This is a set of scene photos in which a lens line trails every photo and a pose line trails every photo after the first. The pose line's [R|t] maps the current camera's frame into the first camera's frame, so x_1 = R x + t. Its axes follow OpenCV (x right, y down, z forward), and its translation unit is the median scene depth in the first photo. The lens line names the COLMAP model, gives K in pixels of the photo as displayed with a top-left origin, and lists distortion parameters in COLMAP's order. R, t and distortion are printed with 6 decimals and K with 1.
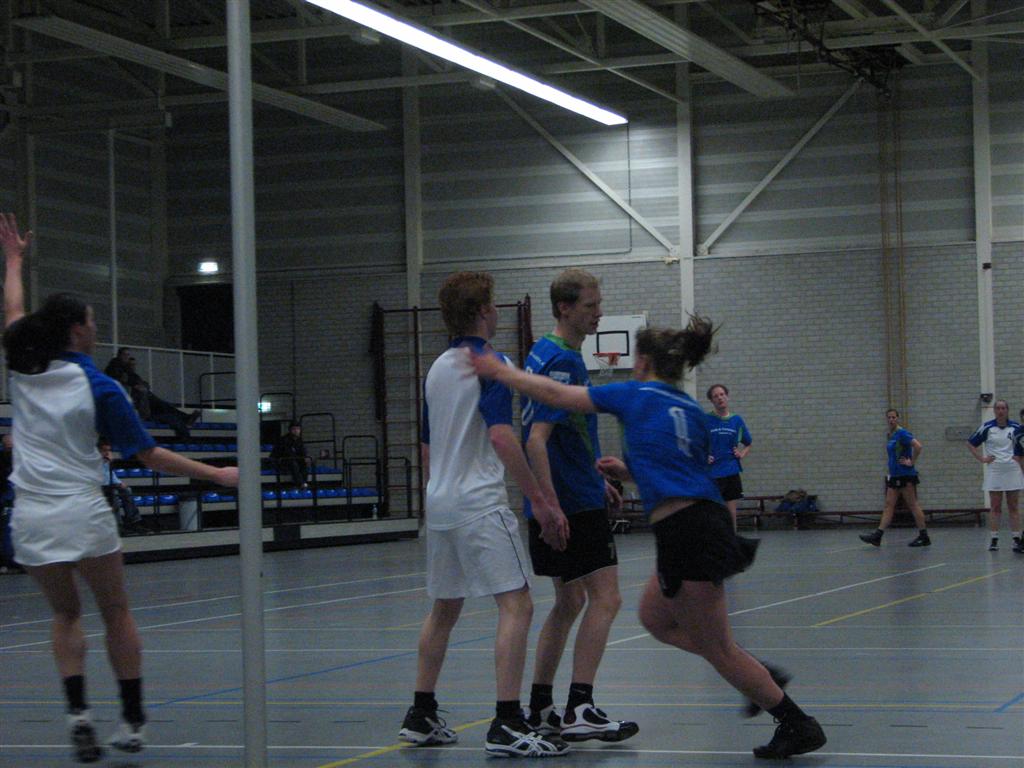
lens RADIAL K [[2622.1, 0, 512.0], [0, 2622.1, 384.0], [0, 0, 1]] dist [0.090877, 1.152243]
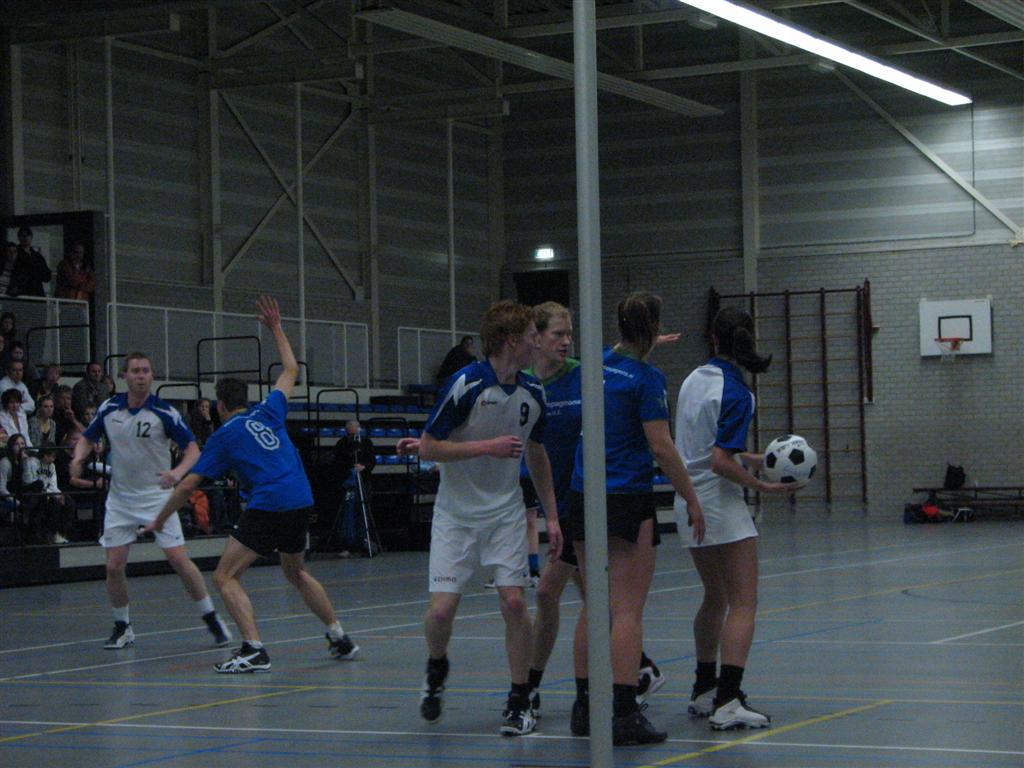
lens RADIAL K [[2622.1, 0, 512.0], [0, 2622.1, 384.0], [0, 0, 1]] dist [0.090877, 1.152243]
pose [[0.991664, -0.001031, -0.128848, 0.033700], [0.001705, 0.999985, 0.005127, 0.002593], [0.128841, -0.005304, 0.991651, 0.099563]]
